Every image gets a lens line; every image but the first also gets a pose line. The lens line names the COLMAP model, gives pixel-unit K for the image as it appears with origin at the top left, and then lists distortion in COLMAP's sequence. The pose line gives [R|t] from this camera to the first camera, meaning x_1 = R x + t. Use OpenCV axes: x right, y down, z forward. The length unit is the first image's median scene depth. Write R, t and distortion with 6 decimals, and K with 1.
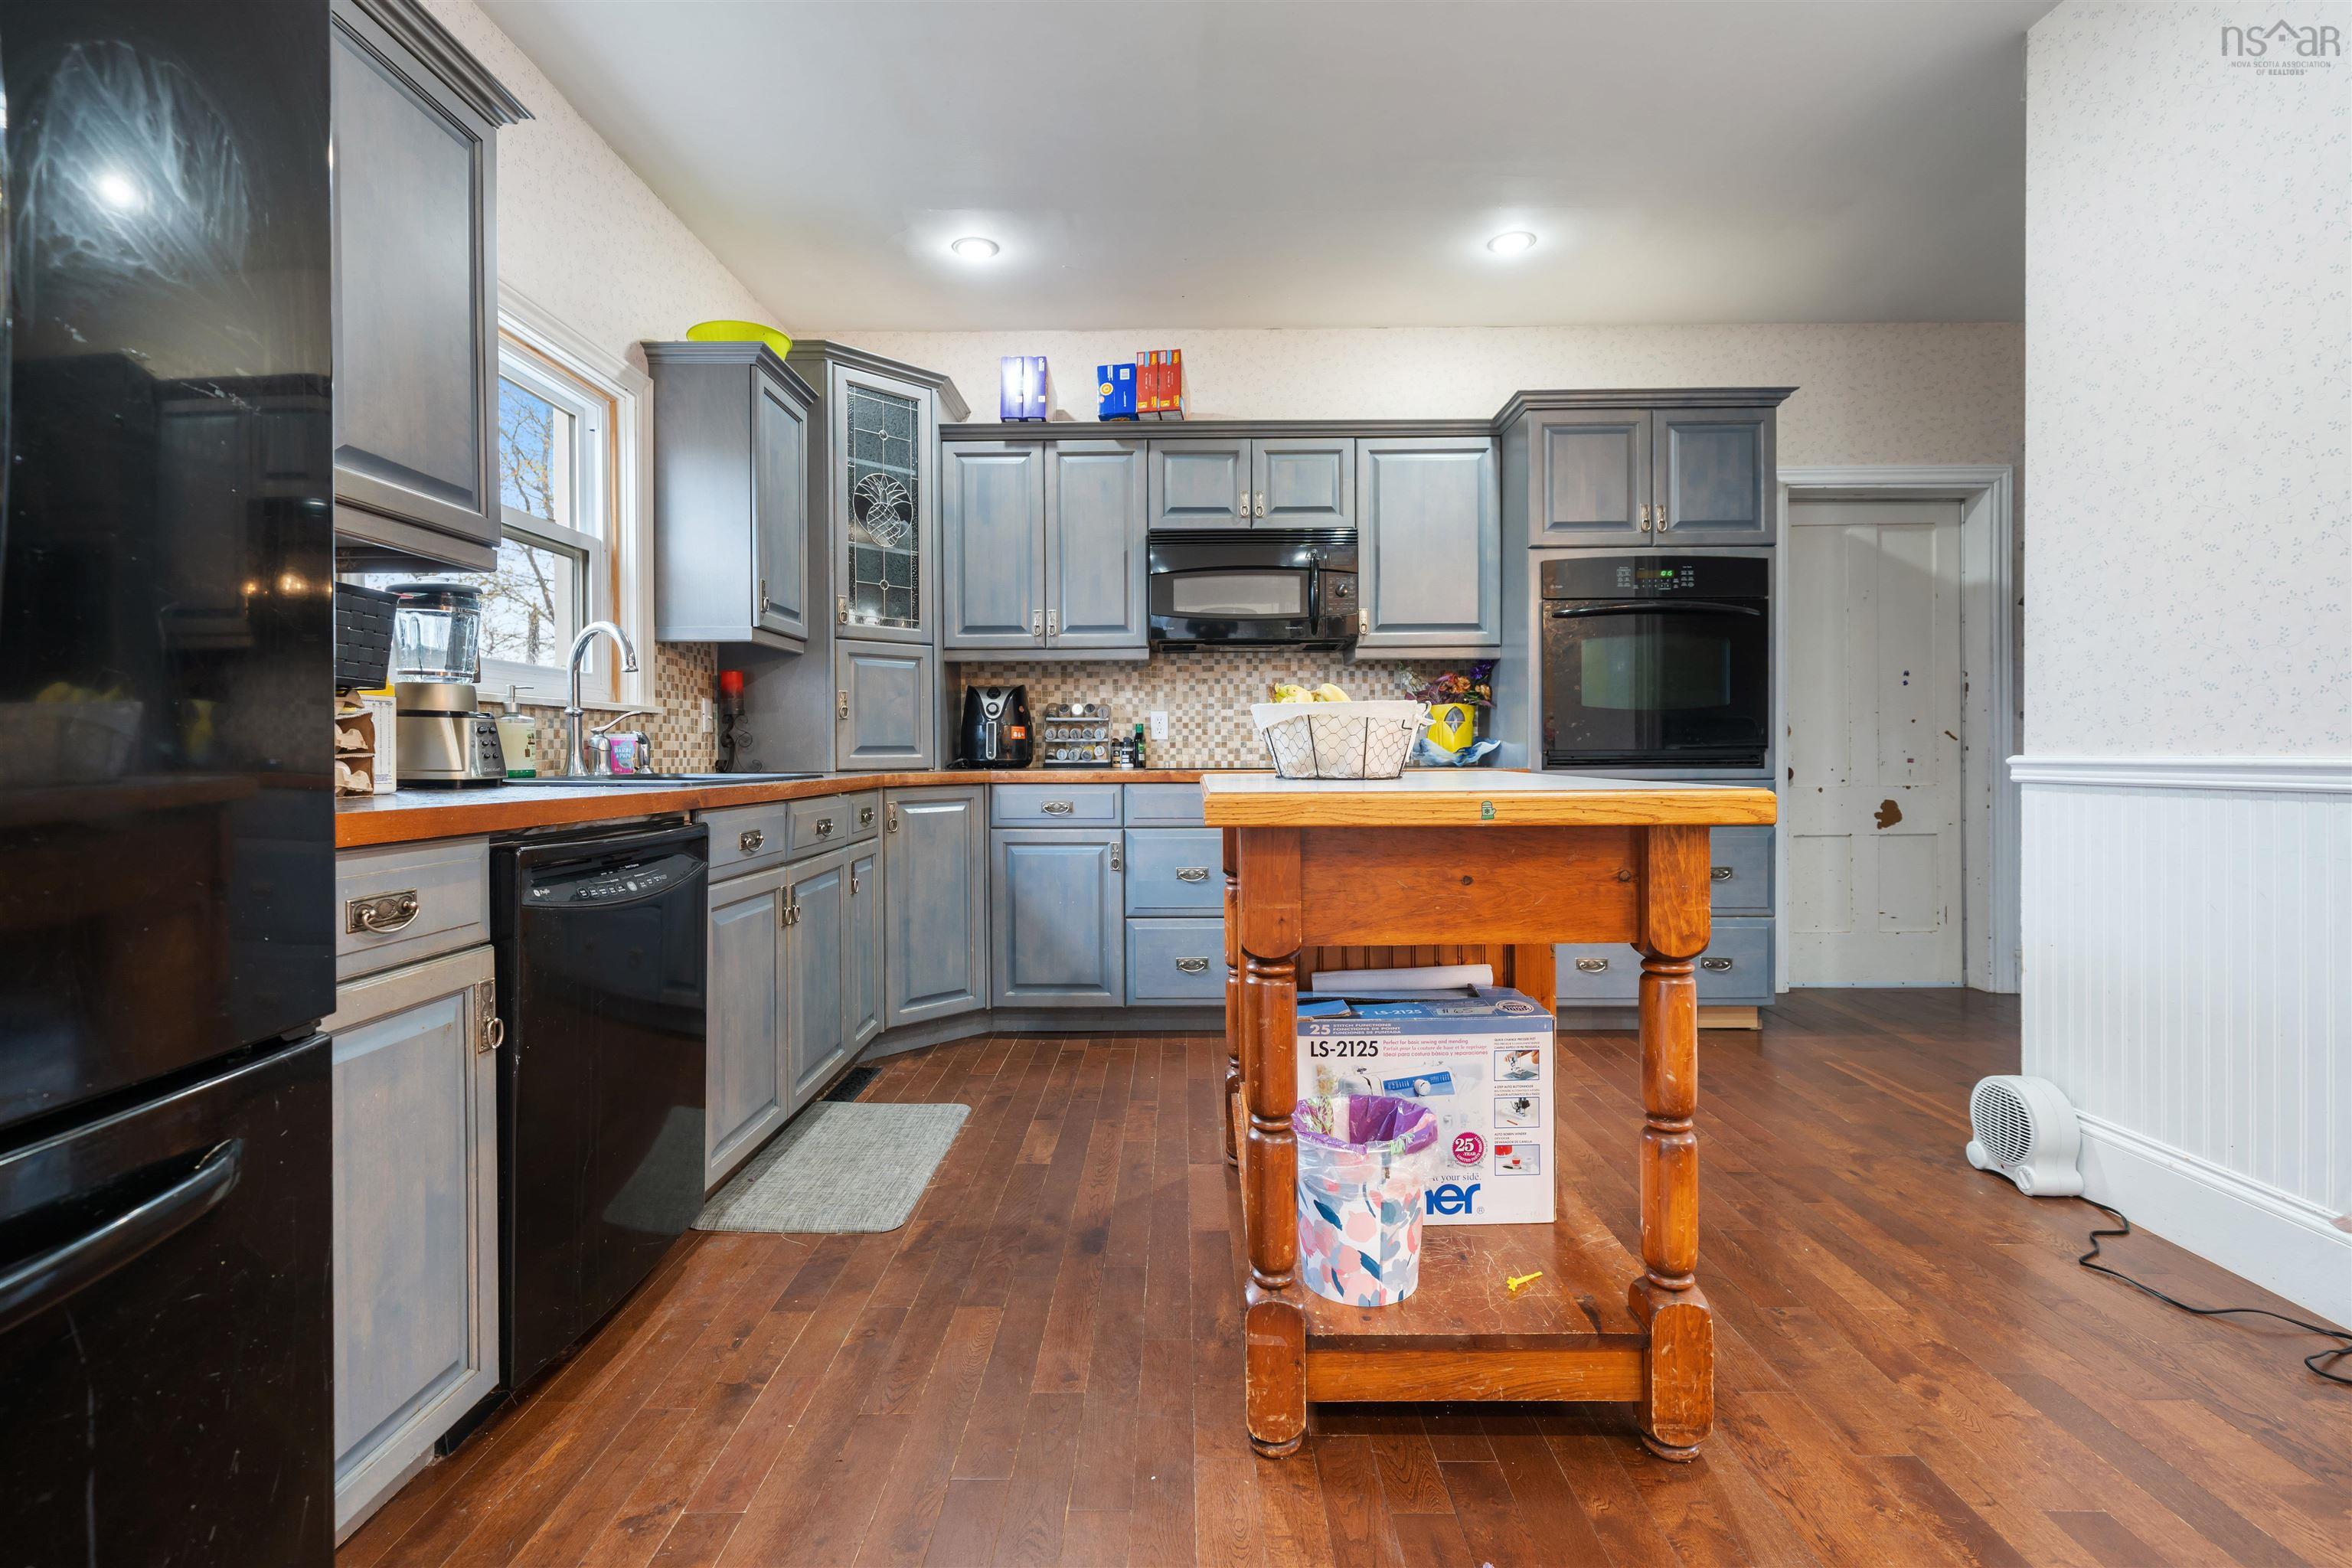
lens RADIAL K [[1047.5, 0, 1174.4], [0, 1047.5, 765.0], [0, 0, 1]] dist [-0.000833, 0.000212]
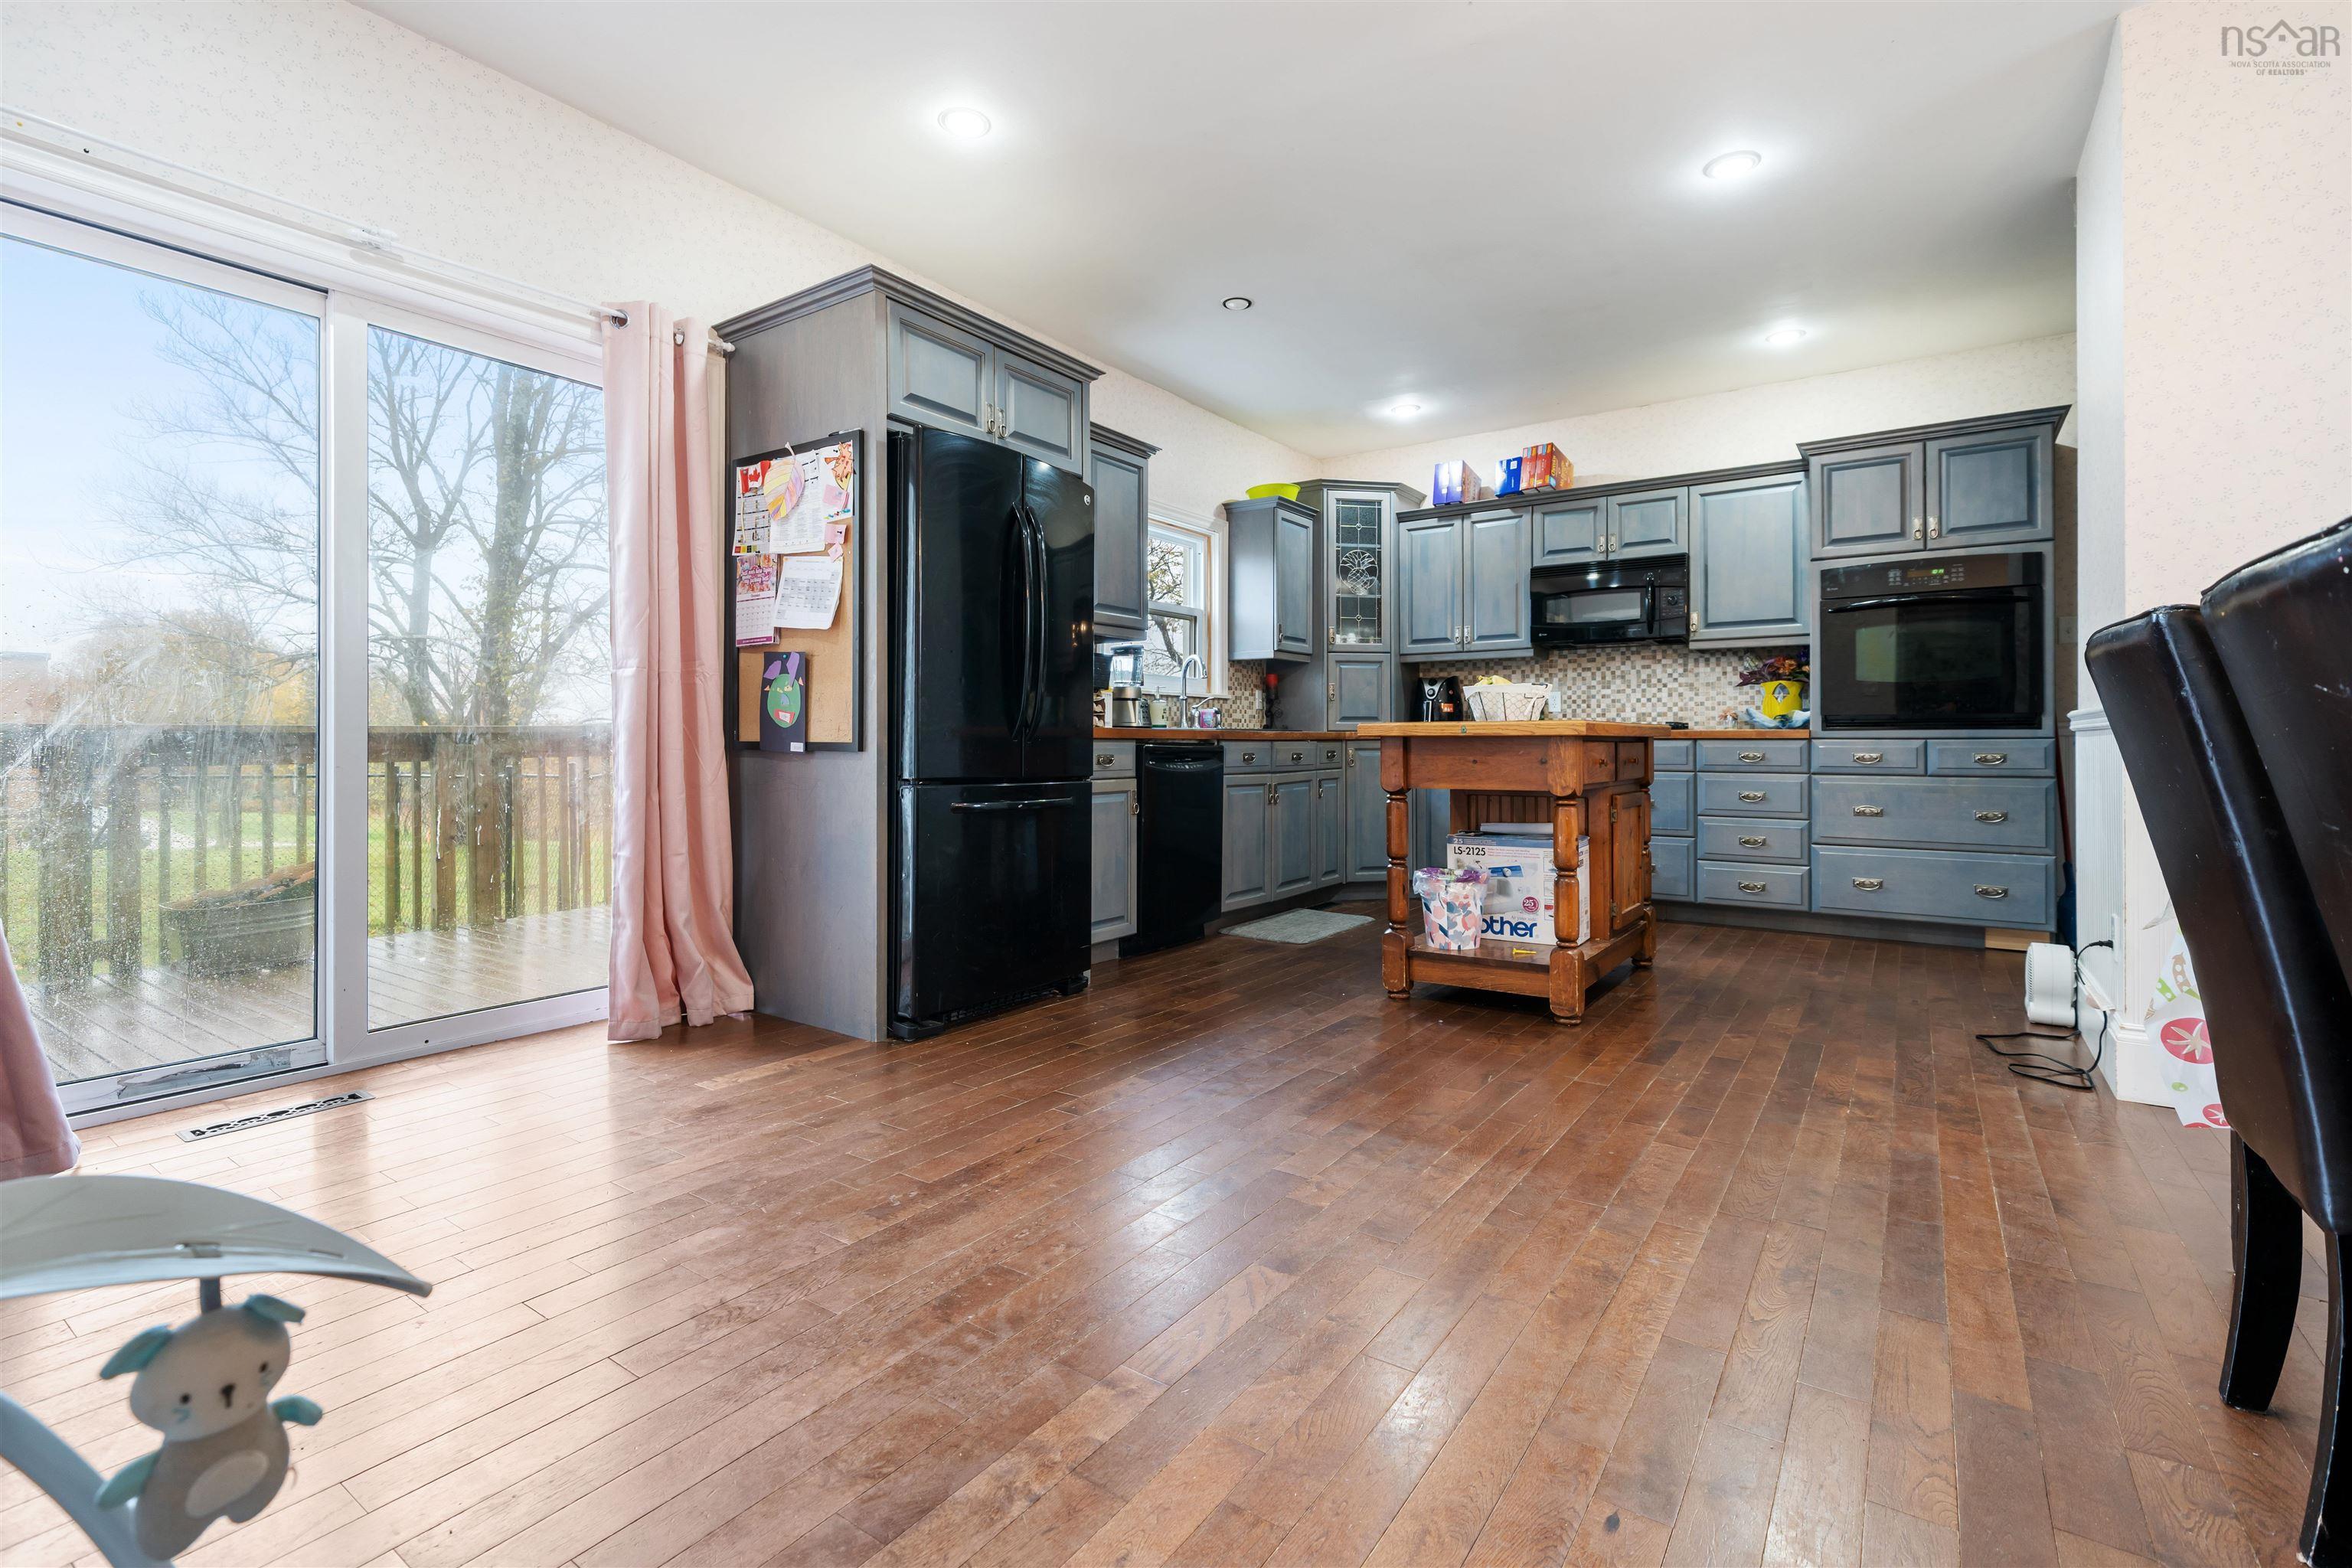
lens RADIAL K [[1058.4, 0, 1170.8], [0, 1058.4, 739.6], [0, 0, 1]] dist [0.001191, 0.000187]
pose [[0.823304, 0.004040, -0.567586, 0.431696], [-0.011068, 0.999899, -0.008937, 0.036577], [0.567493, 0.013640, 0.823265, -0.537355]]
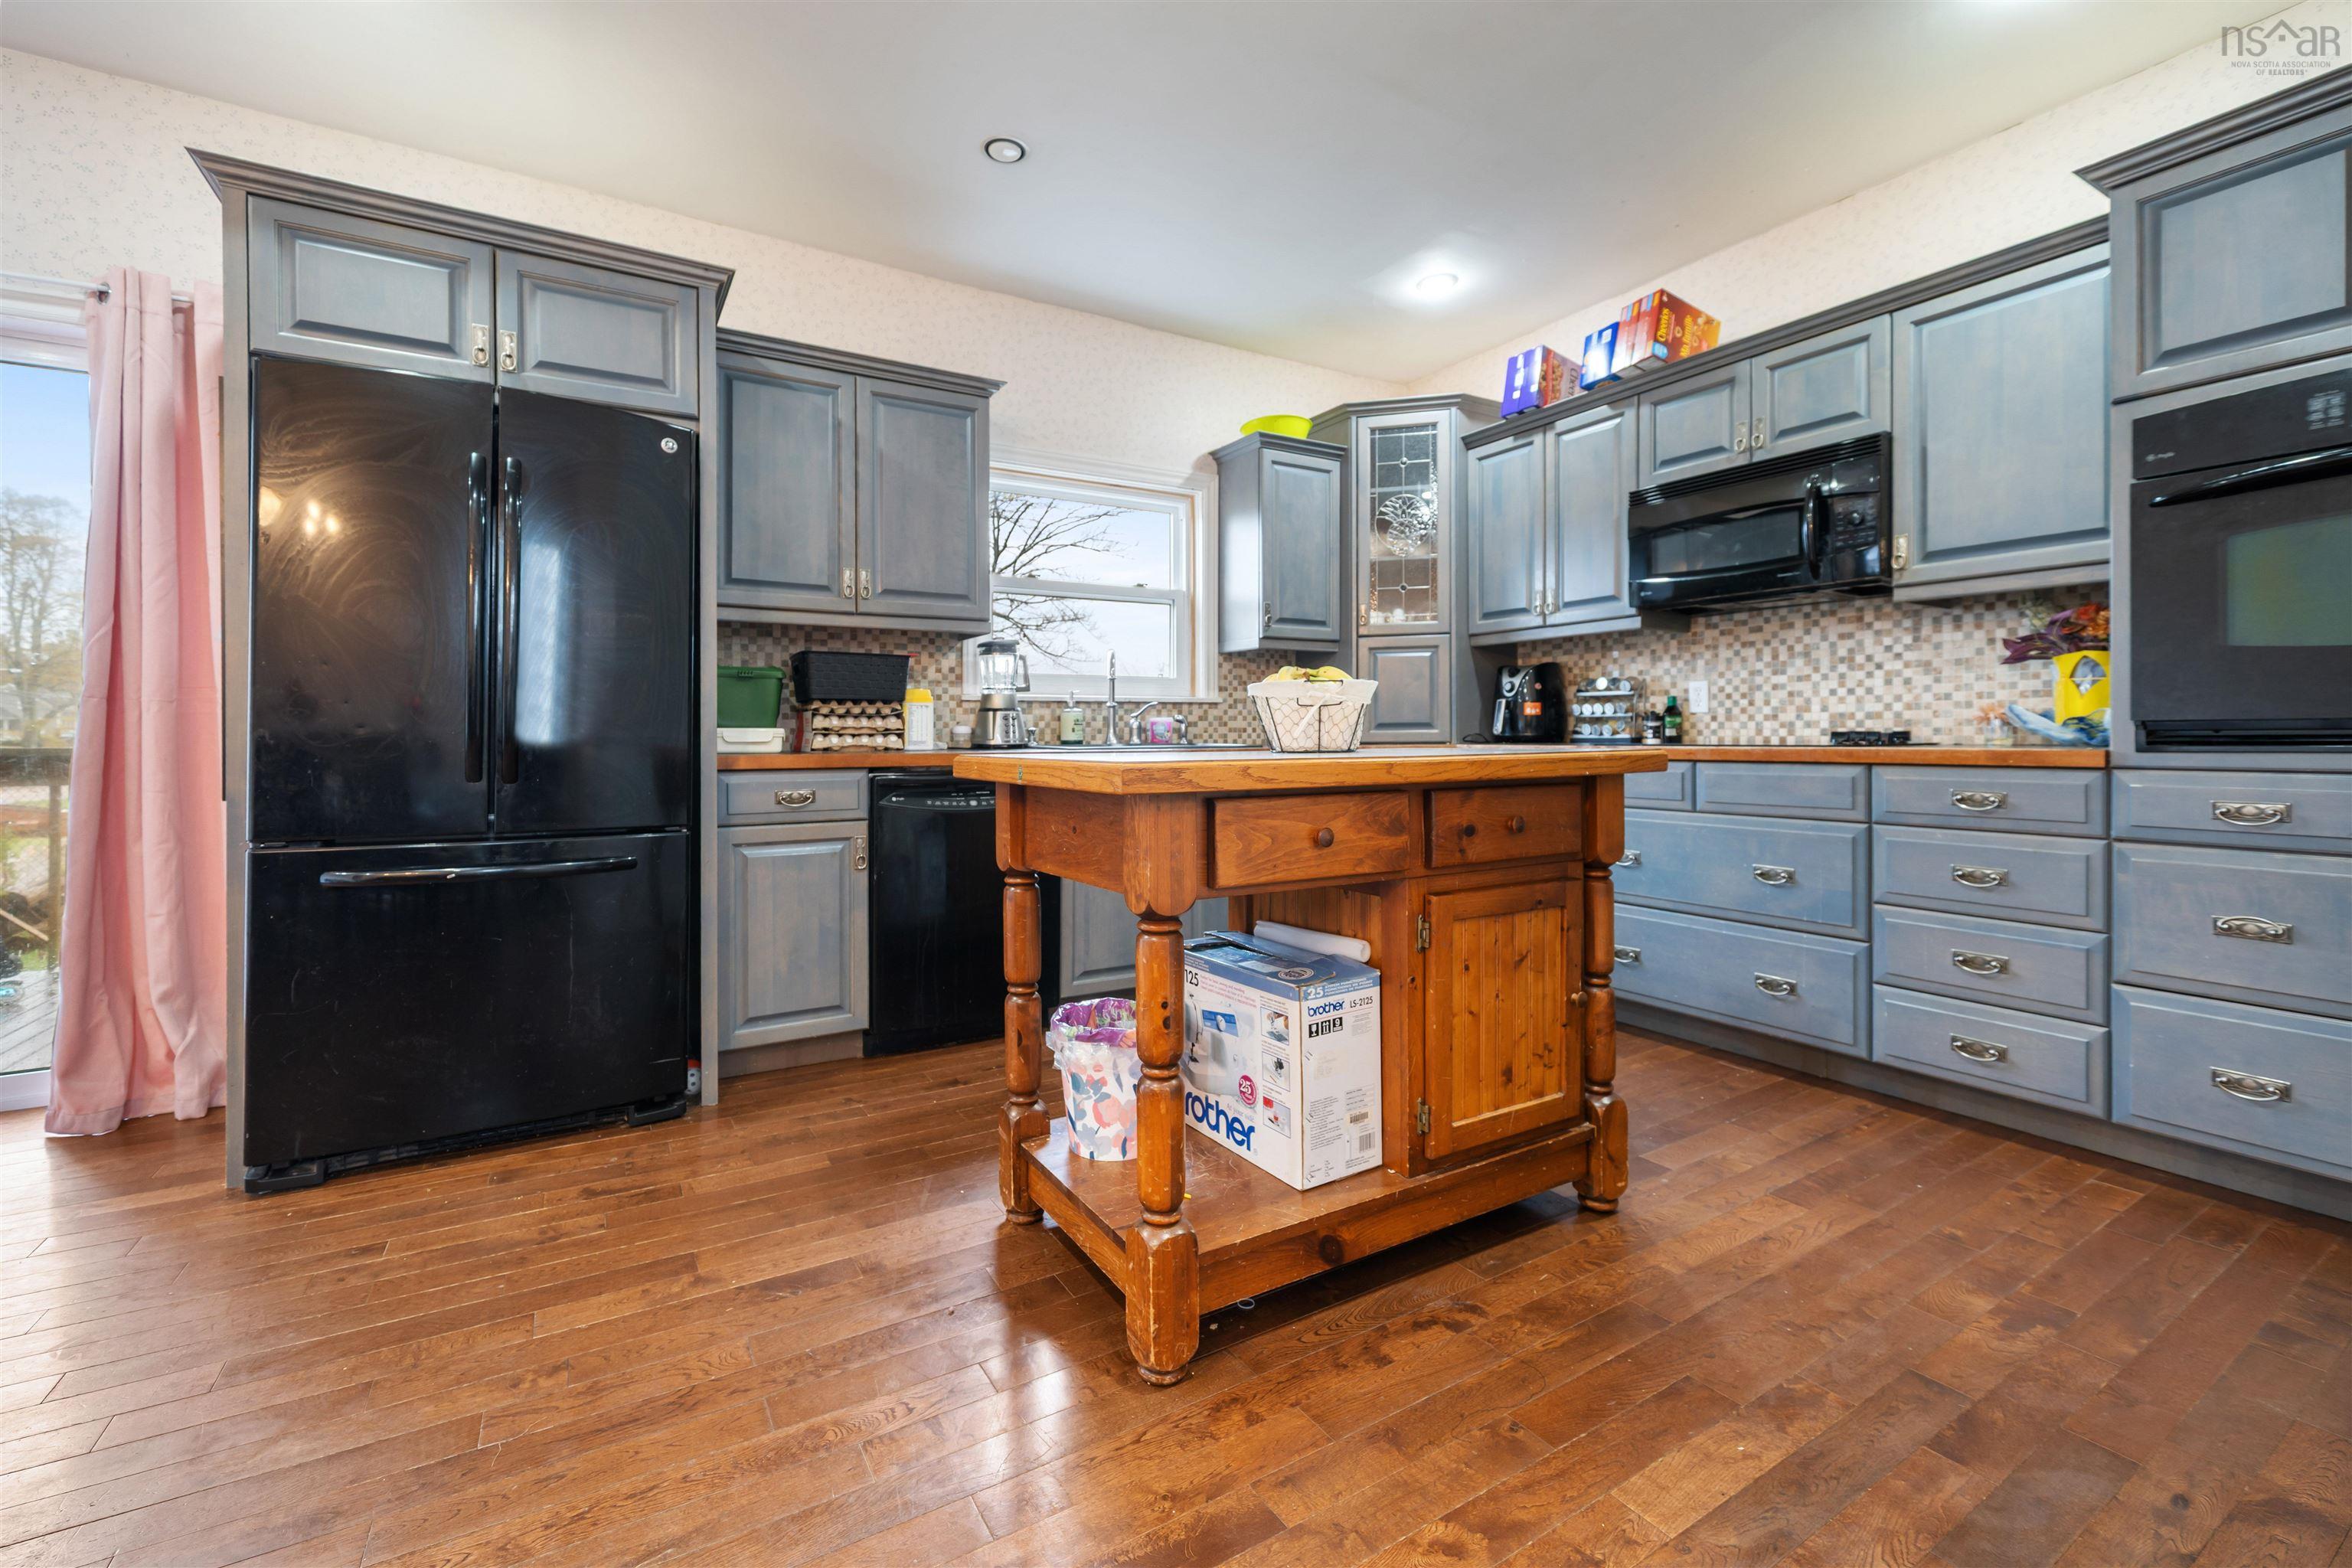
lens RADIAL K [[976.1, 0, 1165.3], [0, 976.1, 740.7], [0, 0, 1]] dist [0.000445, -0.000158]
pose [[0.518774, 0.006748, -0.854885, 0.549374], [-0.005869, 0.999973, 0.004332, -0.001078], [0.854891, 0.002770, 0.518799, 0.198340]]
